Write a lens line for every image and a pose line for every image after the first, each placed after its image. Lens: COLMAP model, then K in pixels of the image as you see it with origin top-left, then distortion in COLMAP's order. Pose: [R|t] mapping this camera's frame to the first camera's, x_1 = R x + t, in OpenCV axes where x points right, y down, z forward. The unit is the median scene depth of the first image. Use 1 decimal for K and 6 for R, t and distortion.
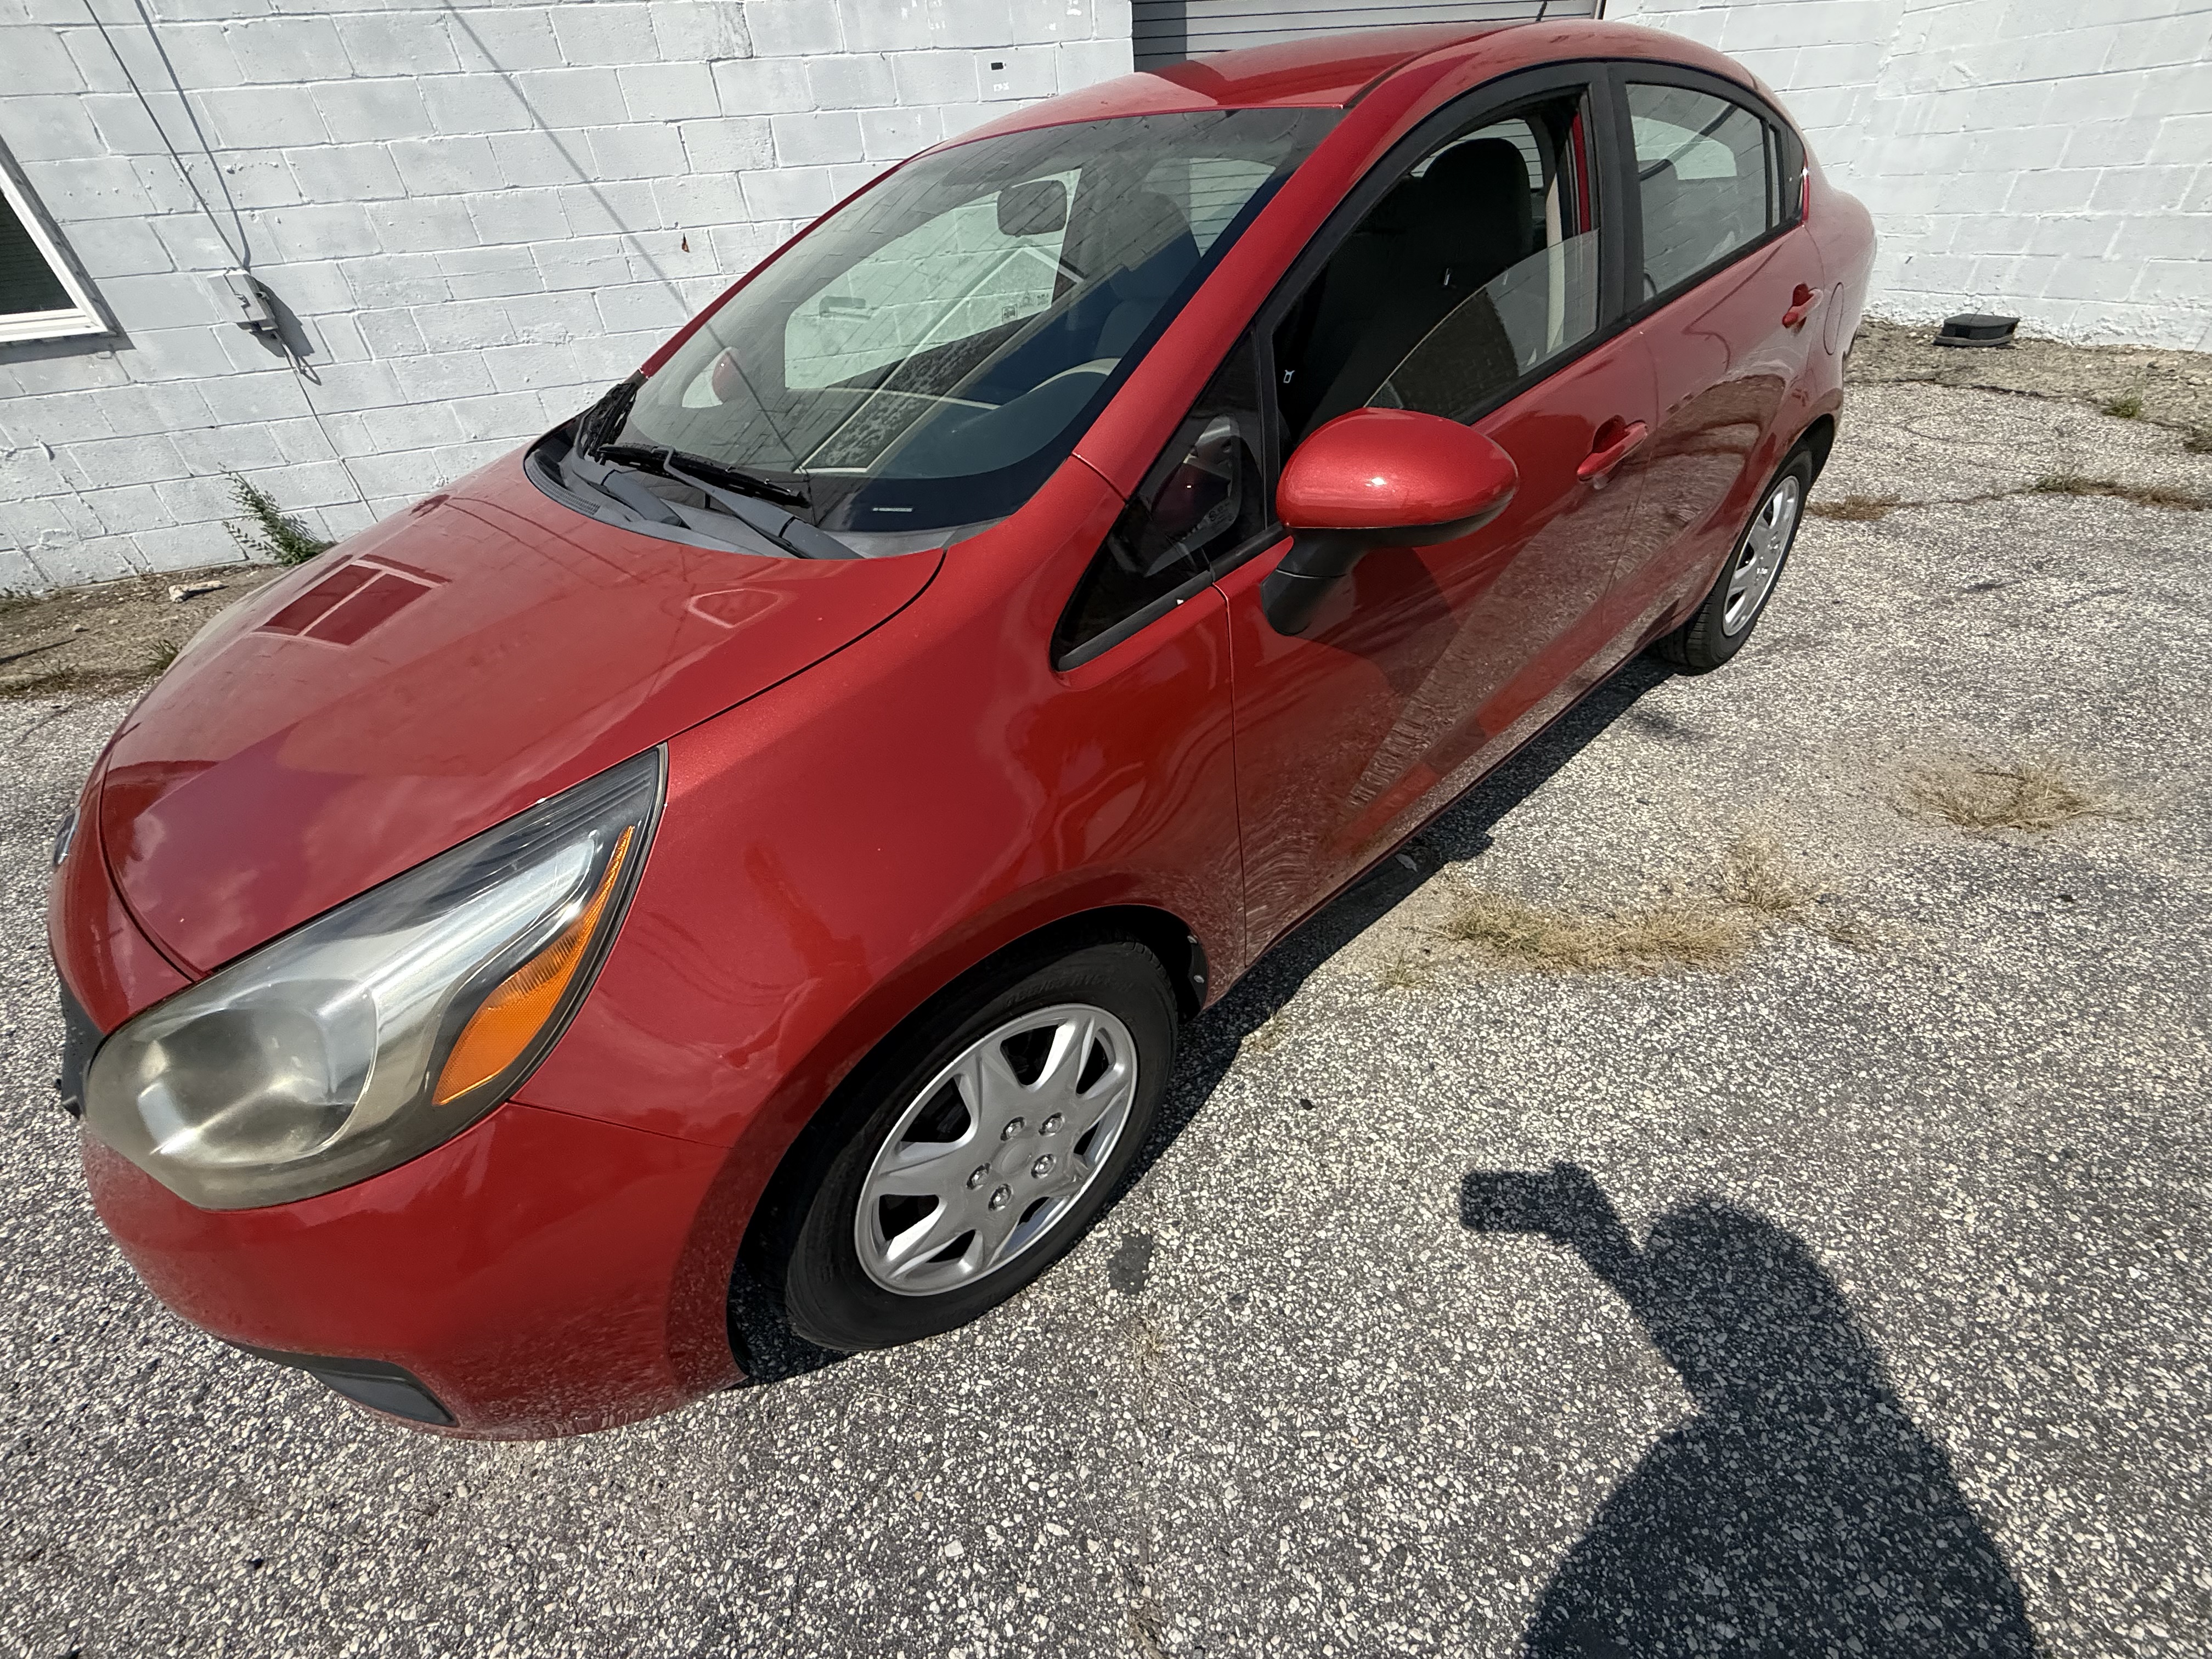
lens RADIAL K [[882.9, 0, 1094.2], [0, 882.9, 830.2], [0, 0, 1]] dist [0.000603, -0.000265]
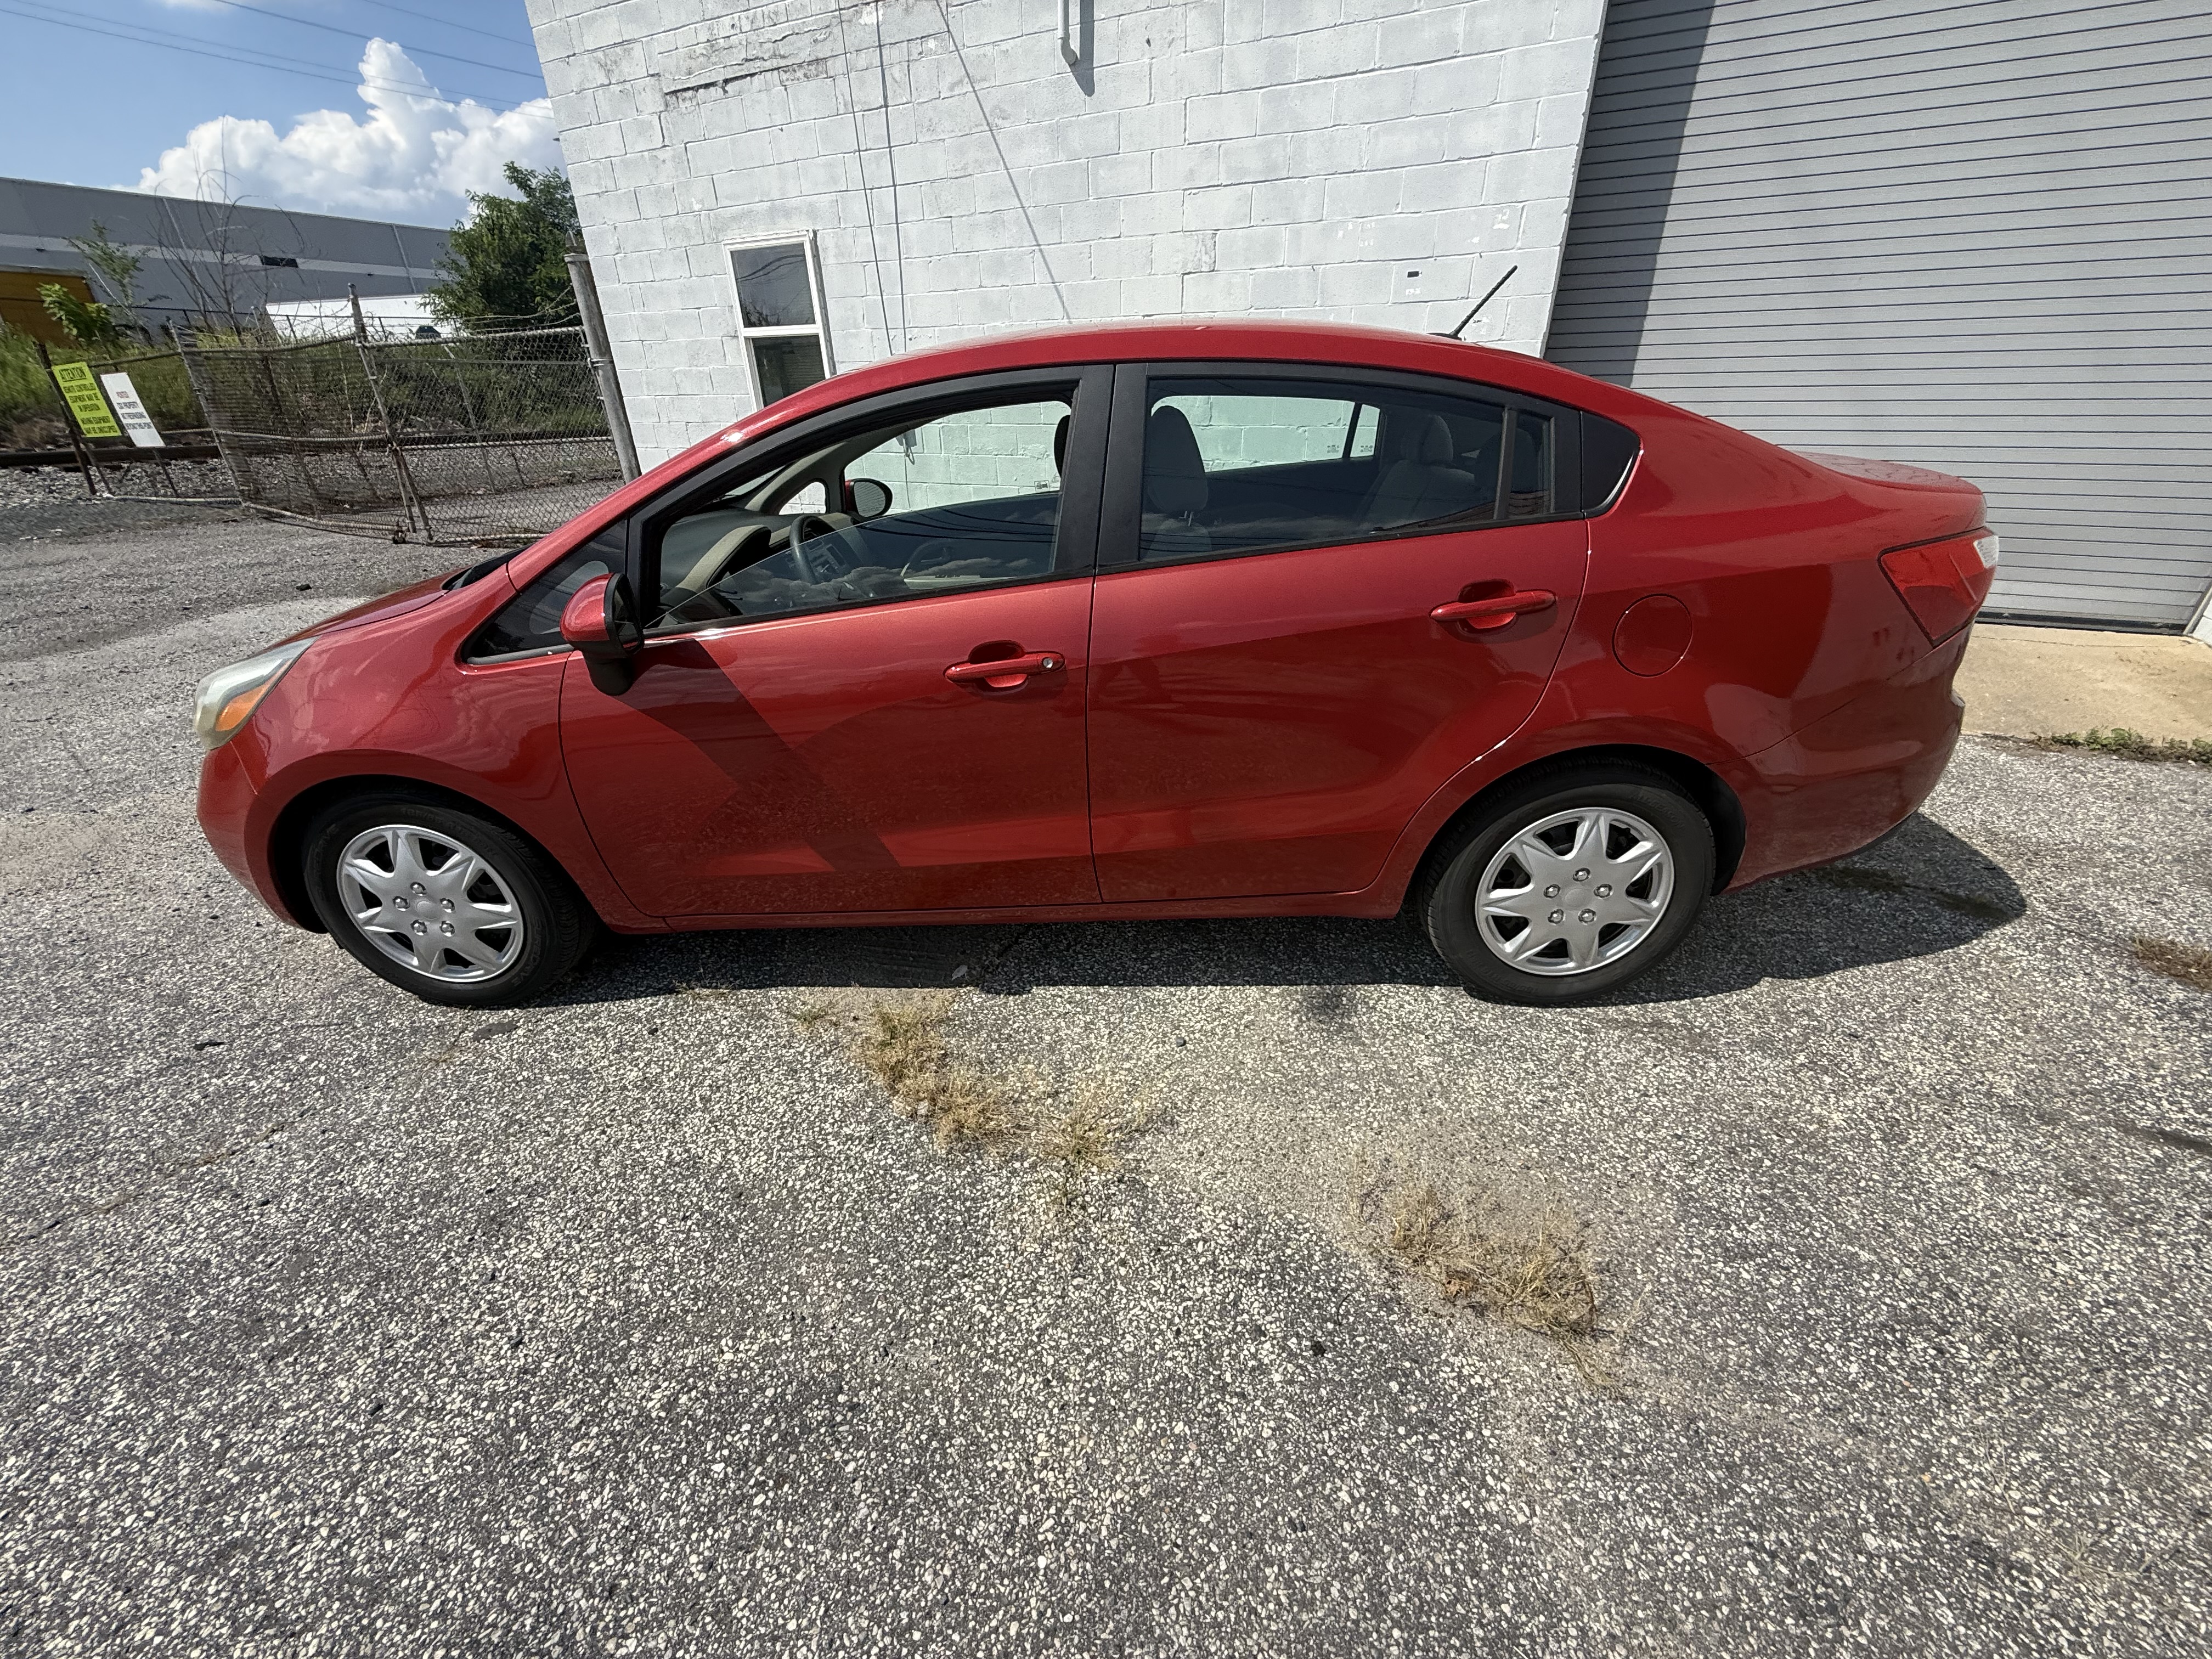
lens RADIAL K [[884.9, 0, 1102.7], [0, 884.9, 828.1], [0, 0, 1]] dist [0.001920, -0.000358]
pose [[0.723938, 0.365117, -0.585324, 1.747159], [-0.428661, 0.902862, 0.033018, -0.401965], [0.540522, 0.227003, 0.810127, 0.199210]]
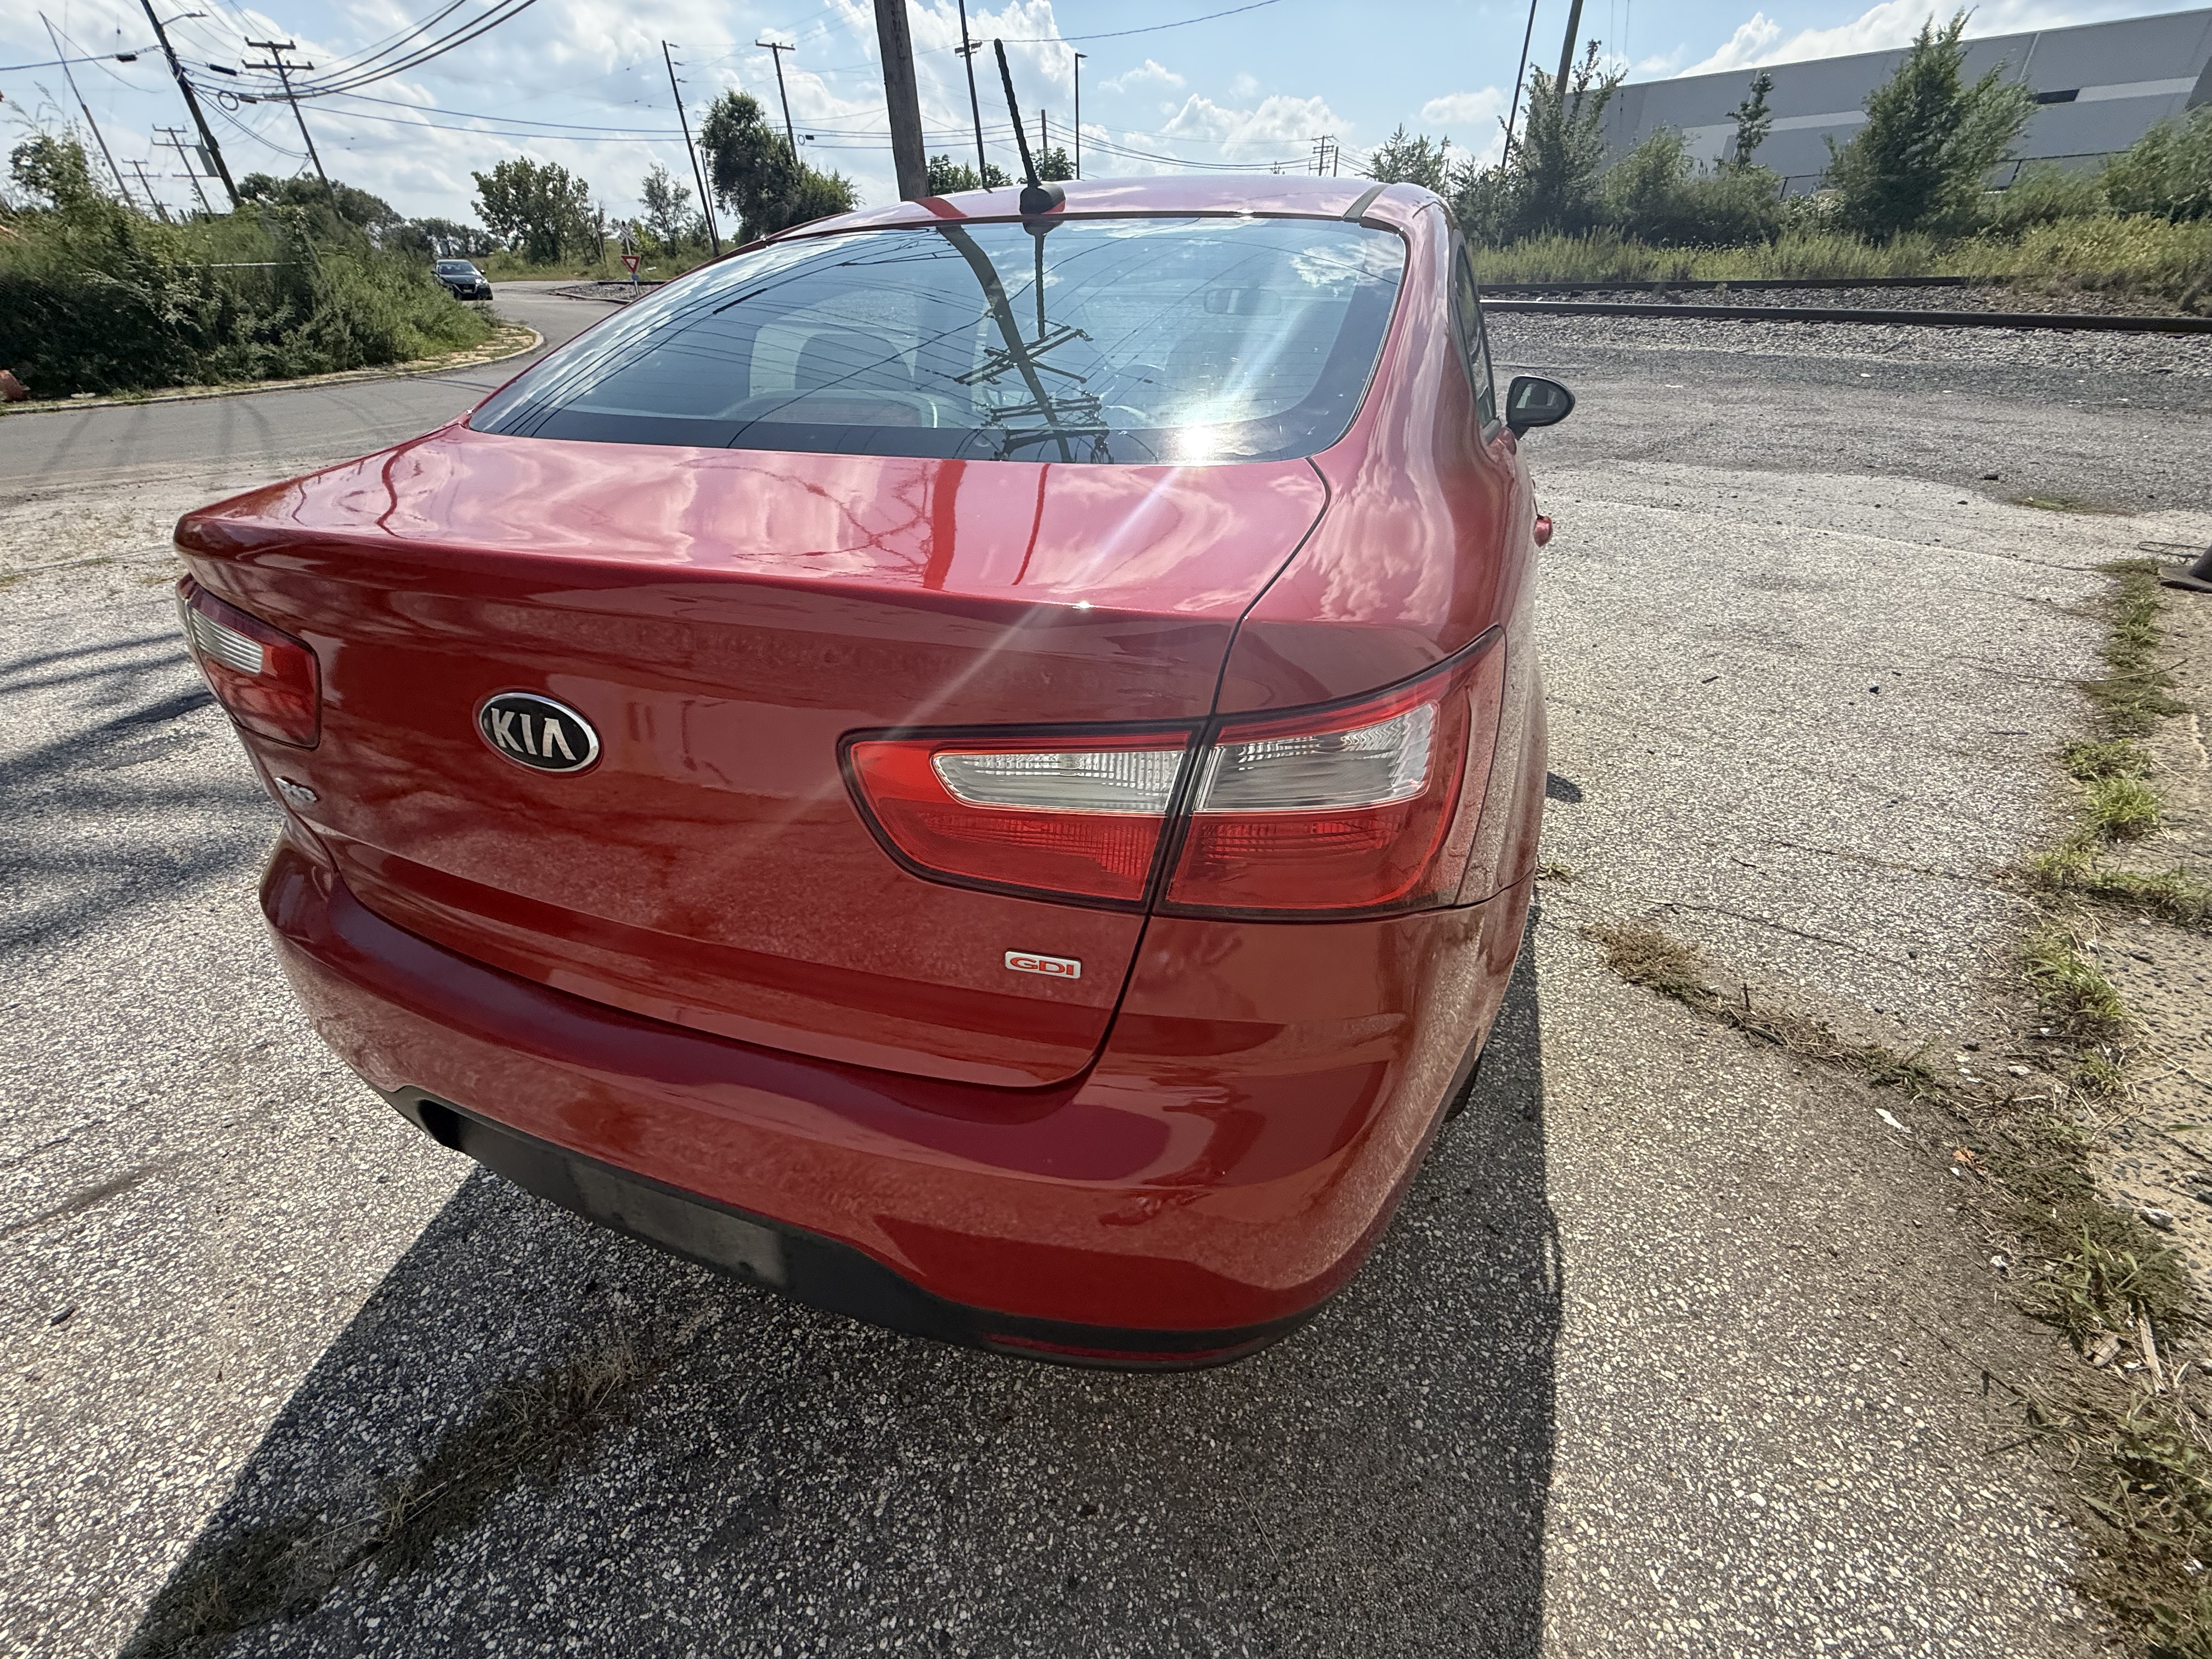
lens RADIAL K [[887.0, 0, 1106.8], [0, 887.0, 828.4], [0, 0, 1]] dist [-0.000526, -0.000078]
pose [[-0.882419, 0.313465, -0.350823, 1.398835], [-0.209926, 0.404996, 0.889893, -2.190293], [0.421032, 0.858905, -0.291571, 2.806318]]
